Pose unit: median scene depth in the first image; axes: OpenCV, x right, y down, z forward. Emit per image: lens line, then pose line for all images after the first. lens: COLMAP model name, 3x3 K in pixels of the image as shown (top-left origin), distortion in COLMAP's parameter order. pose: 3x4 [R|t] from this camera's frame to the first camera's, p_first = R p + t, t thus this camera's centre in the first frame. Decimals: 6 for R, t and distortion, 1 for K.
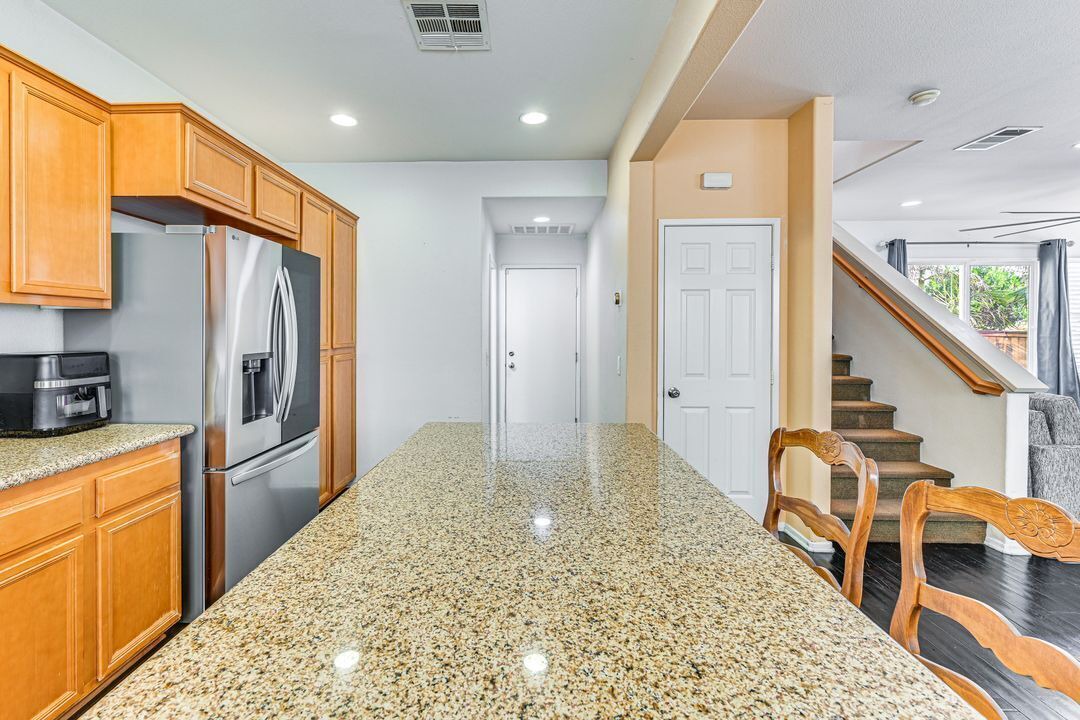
lens RADIAL K [[489.7, 0, 516.2], [0, 489.7, 335.1], [0, 0, 1]] dist [0.001055, 0.000701]
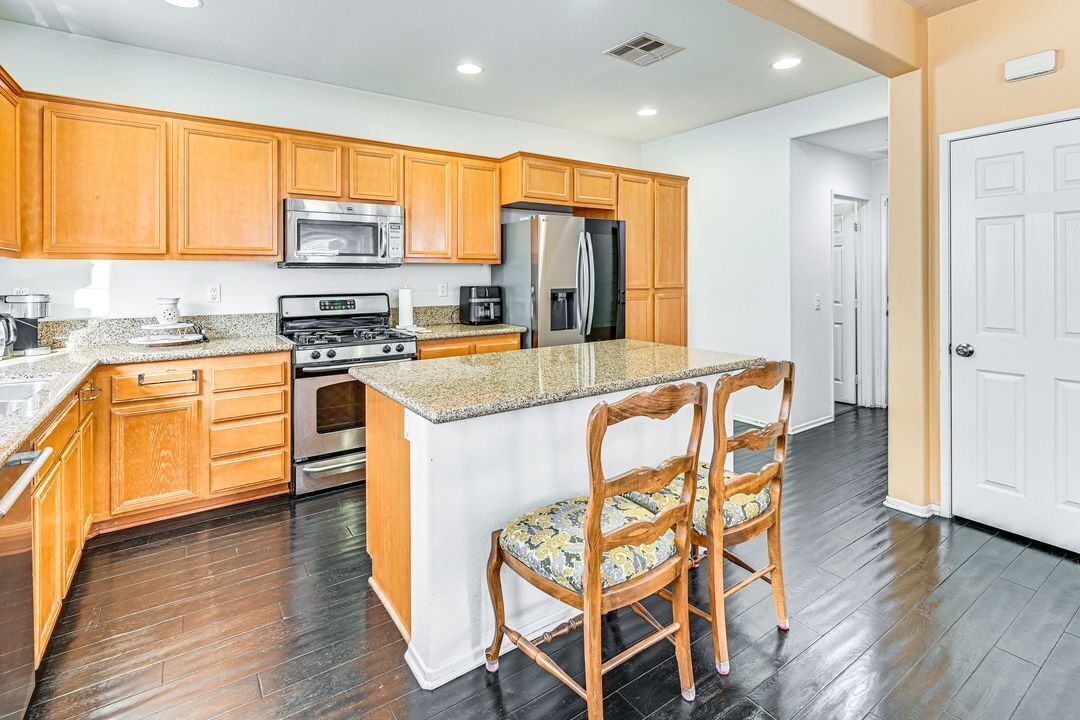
lens RADIAL K [[489.7, 0, 488.5], [0, 489.7, 274.3], [0, 0, 1]] dist [0.001055, 0.000701]
pose [[0.553005, -0.006748, -0.833151, 0.751531], [-0.001391, 0.999958, -0.009022, 0.005304], [0.833177, 0.006148, 0.552972, -0.103556]]
